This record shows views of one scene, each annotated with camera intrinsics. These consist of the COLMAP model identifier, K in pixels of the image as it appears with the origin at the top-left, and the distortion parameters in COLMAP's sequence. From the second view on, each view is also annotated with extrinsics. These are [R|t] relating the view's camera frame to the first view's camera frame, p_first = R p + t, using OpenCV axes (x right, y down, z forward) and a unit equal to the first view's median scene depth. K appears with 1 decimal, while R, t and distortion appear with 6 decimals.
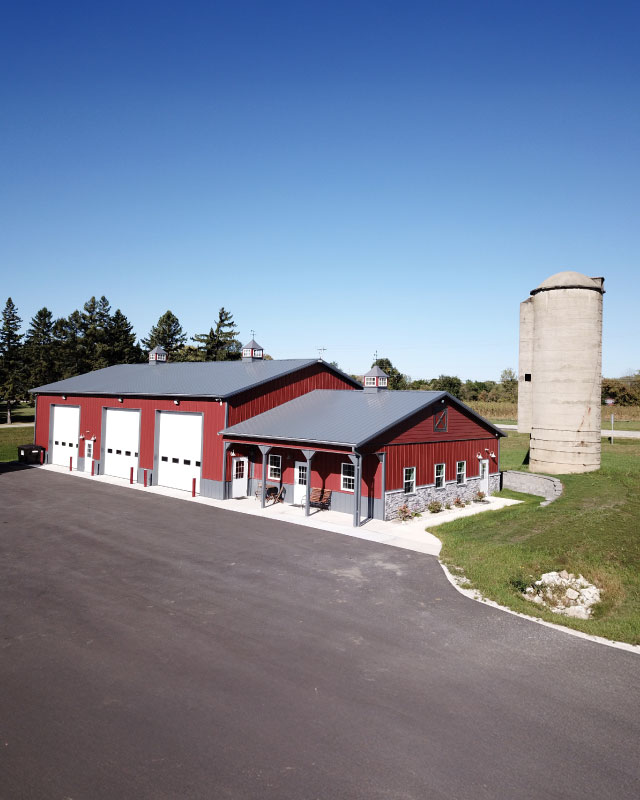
lens RADIAL K [[591.5, 0, 343.7], [0, 591.5, 380.1], [0, 0, 1]] dist [0.024815, -0.002103]
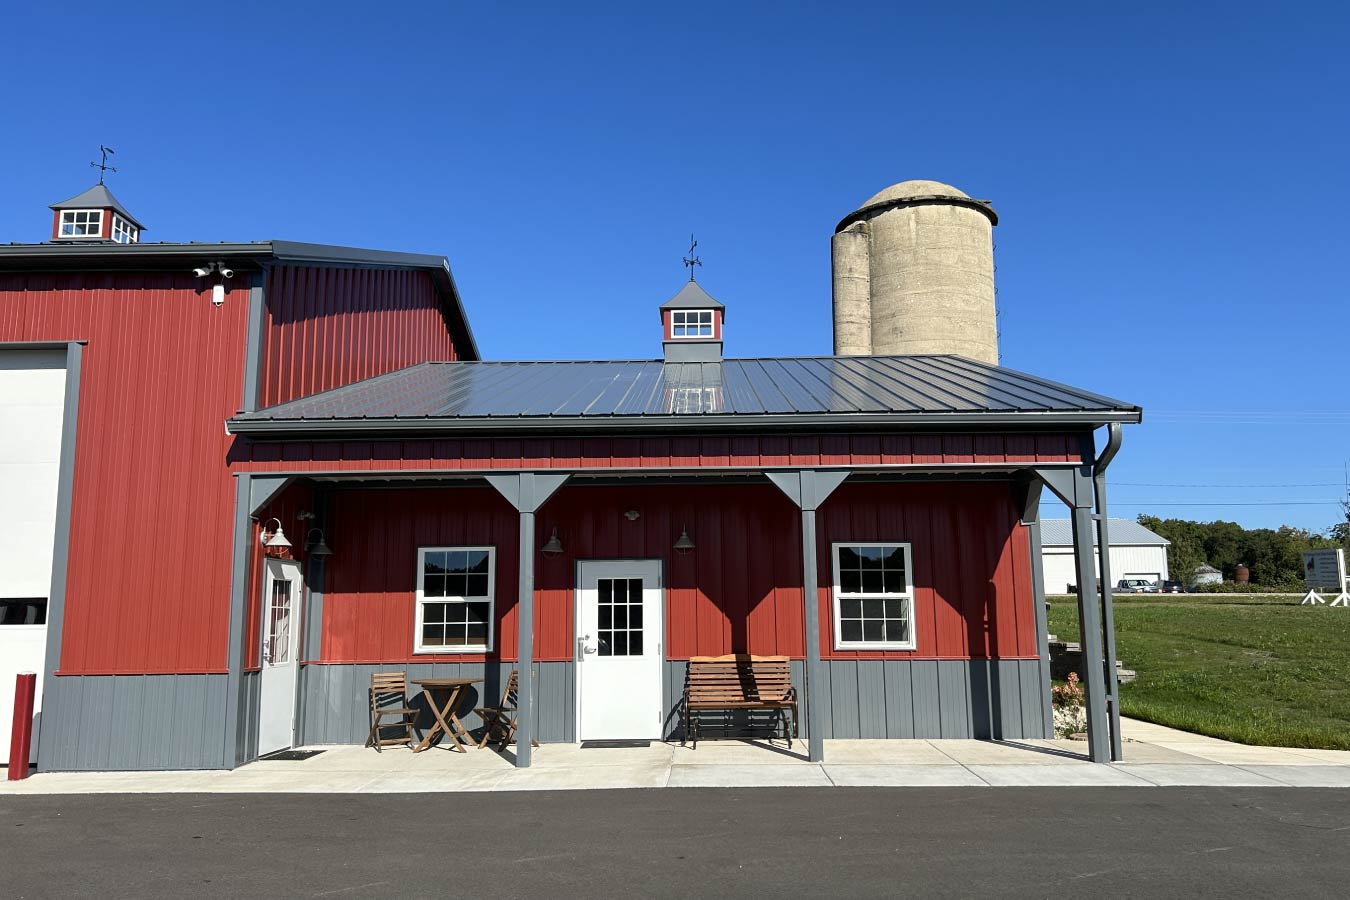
lens RADIAL K [[1034.4, 0, 675.0], [0, 1034.4, 450.0], [0, 0, 1]] dist [0.110256, -0.165505]
pose [[0.775961, 0.069435, 0.626947, -0.302581], [0.007135, 0.992893, -0.118794, 0.135014], [-0.630740, 0.096653, 0.769951, 0.609695]]
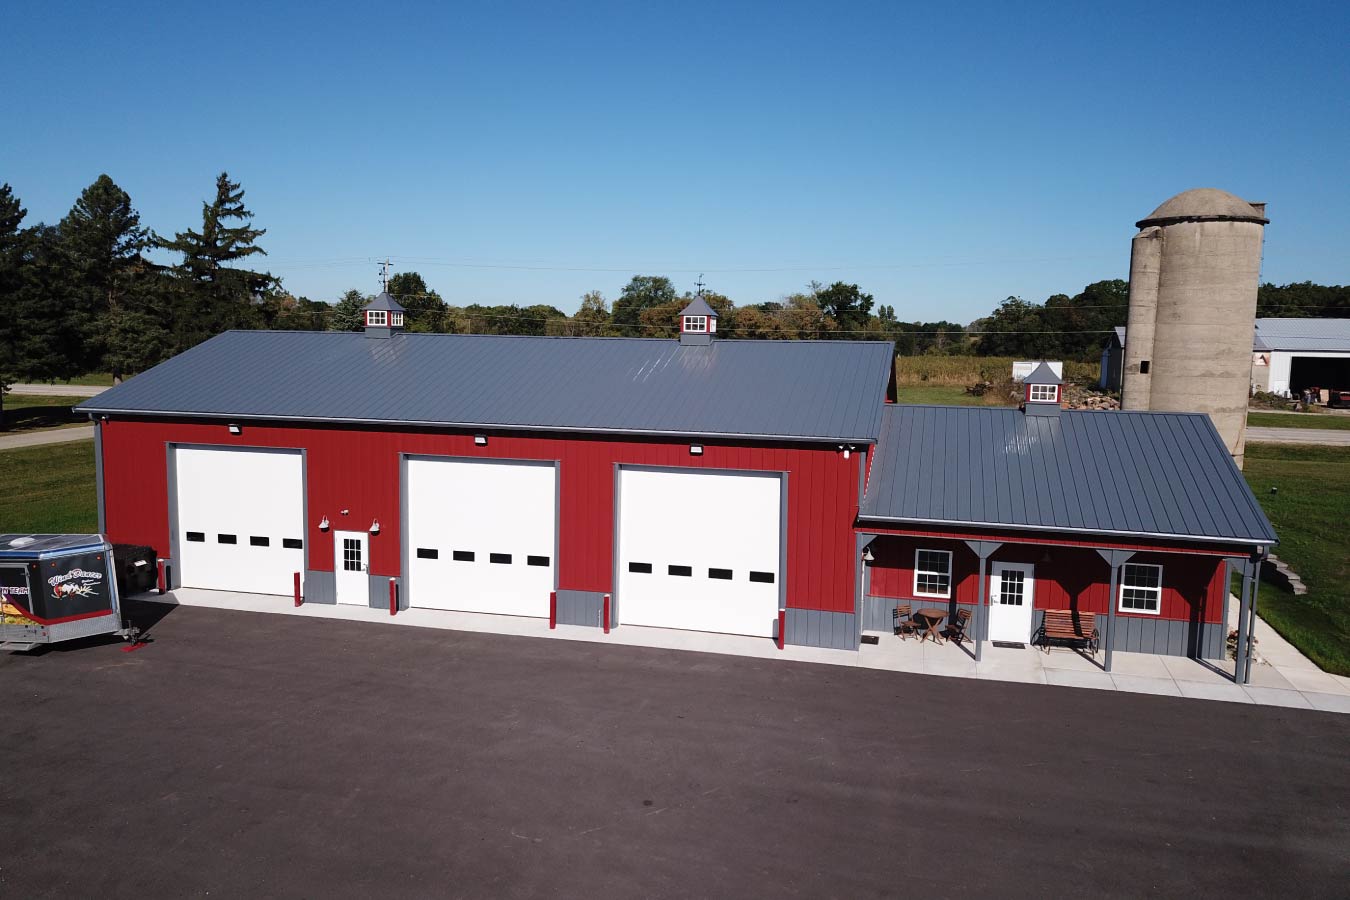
lens RADIAL K [[1032.8, 0, 666.4], [0, 1032.8, 454.9], [0, 0, 1]] dist [0.005917, -0.000080]
pose [[0.900855, -0.057612, 0.430280, -0.677562], [-0.007813, 0.988843, 0.148758, -0.080001], [-0.434049, -0.137371, 0.890354, 0.319928]]
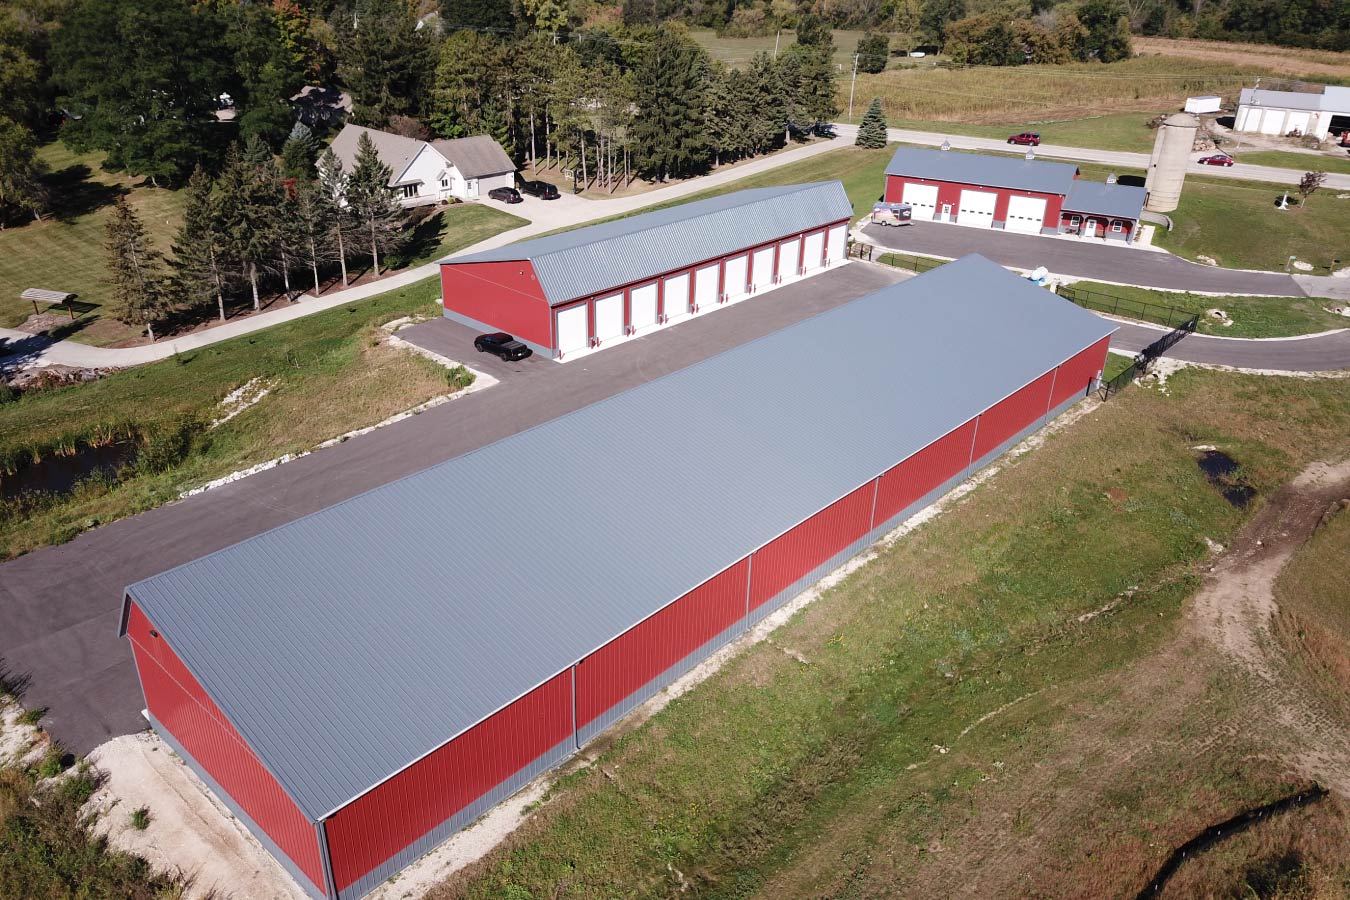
lens RADIAL K [[1047.1, 0, 678.1], [0, 1047.1, 431.6], [0, 0, 1]] dist [0.009659, 0.000271]
pose [[0.967420, -0.105873, 0.229977, -2.721185], [-0.013164, 0.886102, 0.463304, -1.040474], [-0.252834, -0.451237, 0.855839, -2.614713]]
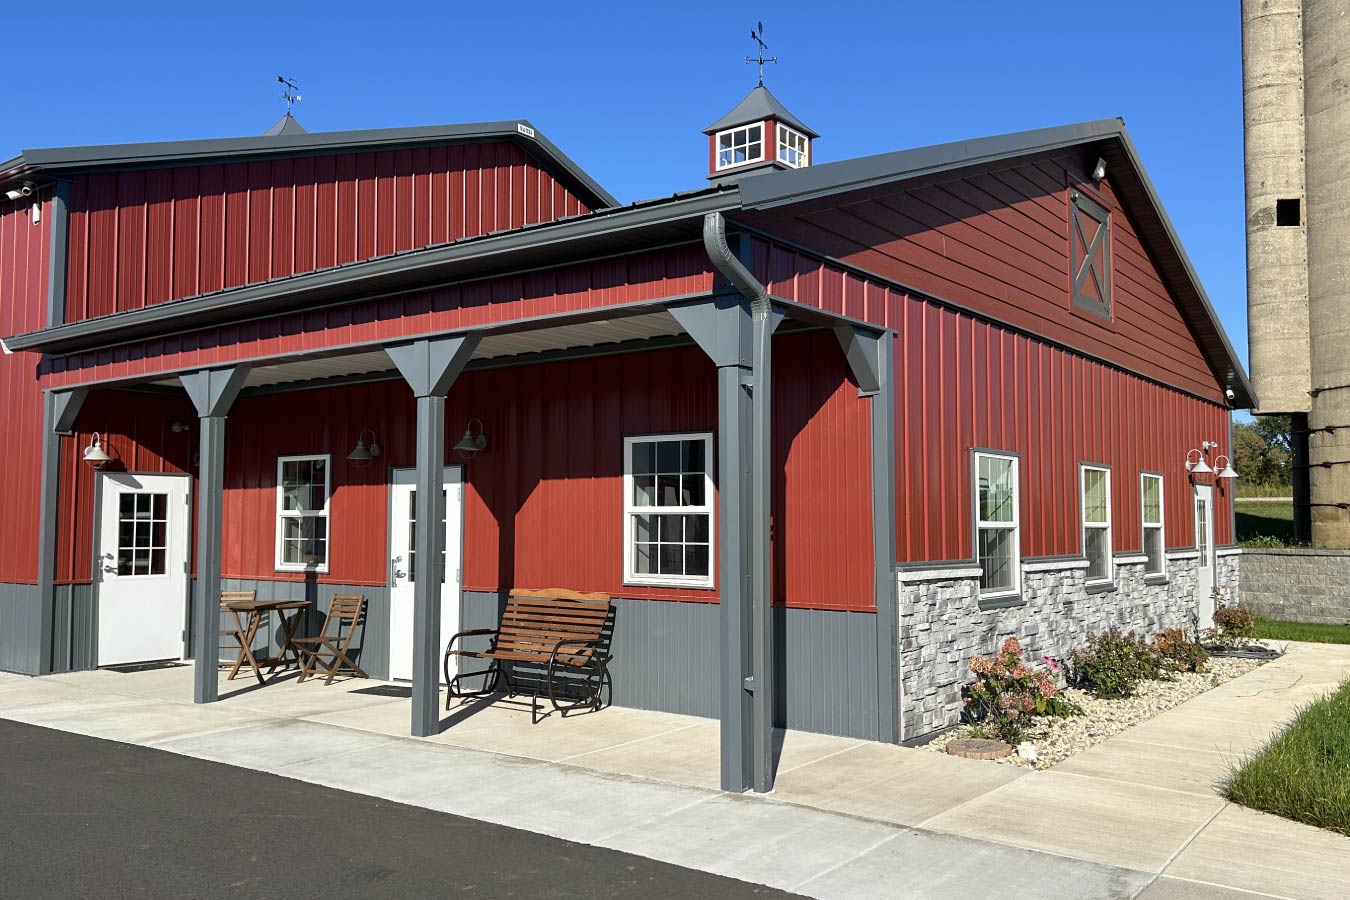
lens RADIAL K [[1138.1, 0, 679.9], [0, 1138.1, 456.0], [0, 0, 1]] dist [0.029152, -0.013844]
pose [[0.998057, -0.021214, 0.058584, -0.006543], [0.022766, 0.999404, -0.025953, 0.137283], [-0.057999, 0.027236, 0.997945, 0.574027]]
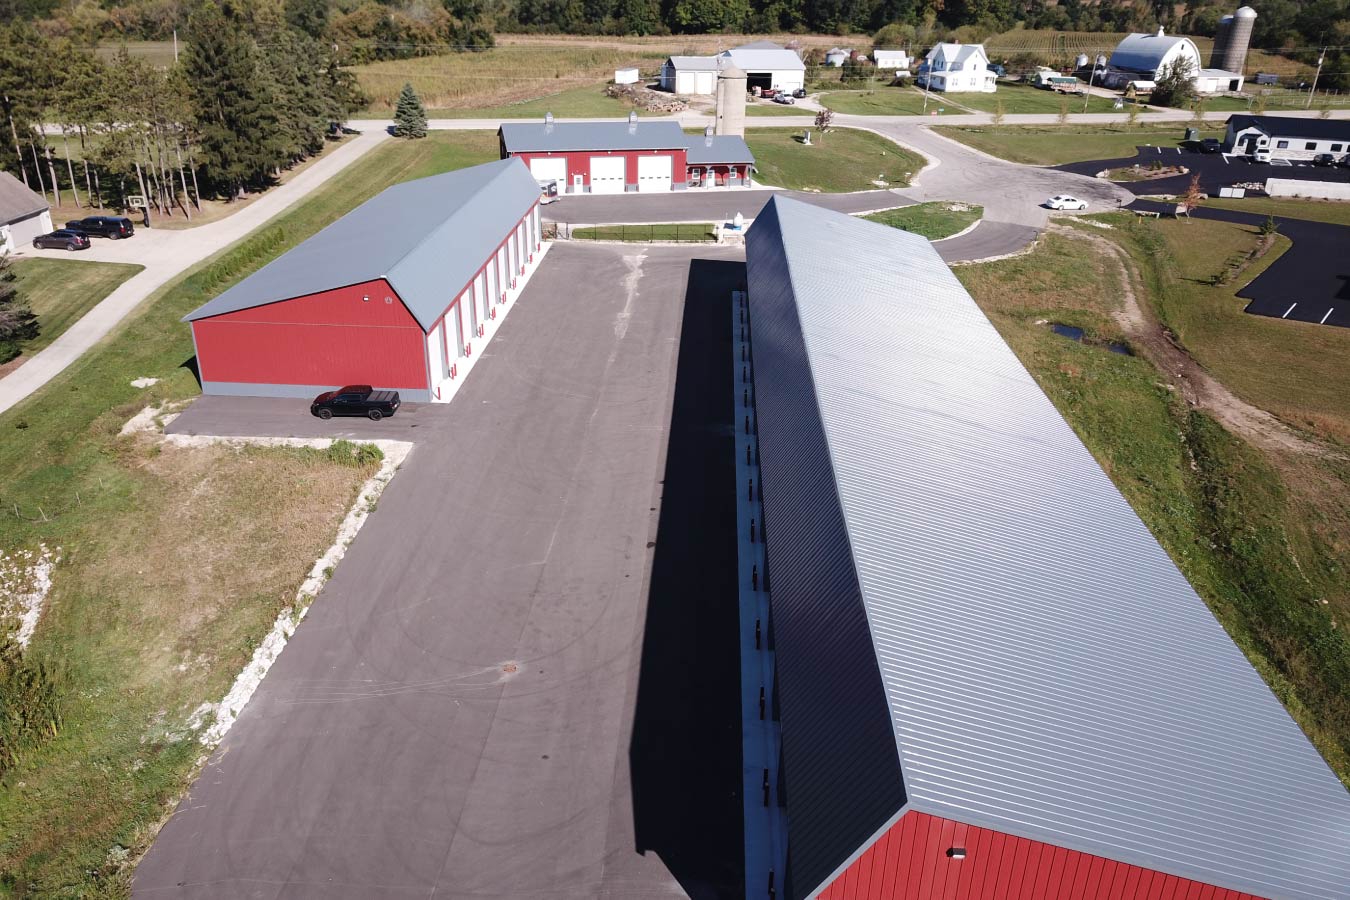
lens RADIAL K [[1032.8, 0, 666.4], [0, 1032.8, 454.9], [0, 0, 1]] dist [0.005917, -0.000080]
pose [[0.593449, -0.353060, 0.723303, -3.718725], [-0.028590, 0.888843, 0.457320, -0.781344], [-0.804364, -0.292075, 0.517388, -1.497362]]
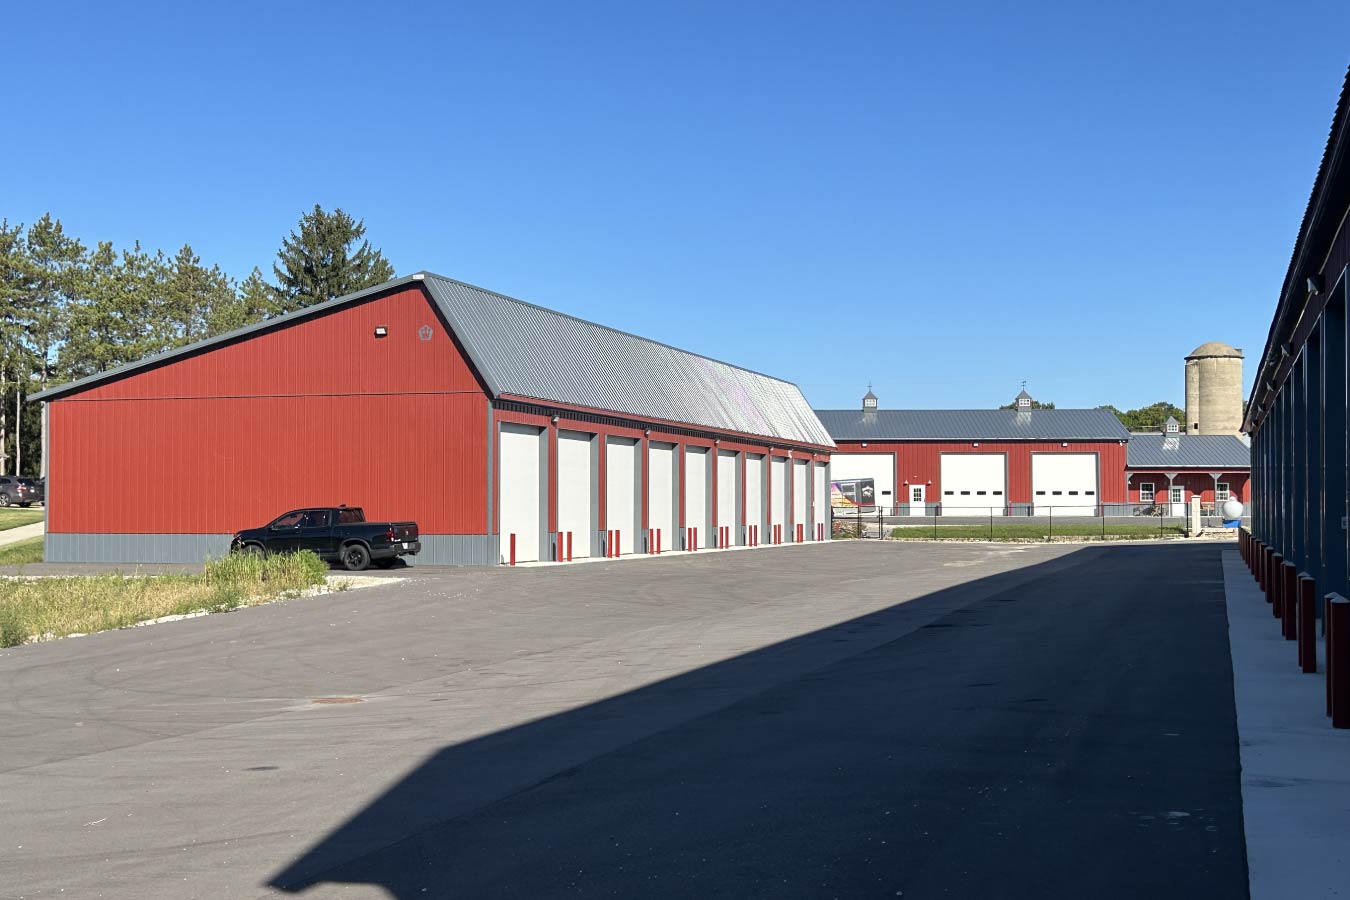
lens RADIAL K [[1665.6, 0, 675.0], [0, 1665.6, 450.0], [0, 0, 1]] dist [0.210891, -0.811220]
pose [[0.780327, -0.003207, 0.625363, -3.228201], [0.000826, 0.999991, 0.004097, 0.035742], [-0.625371, -0.002680, 0.780323, -1.256756]]
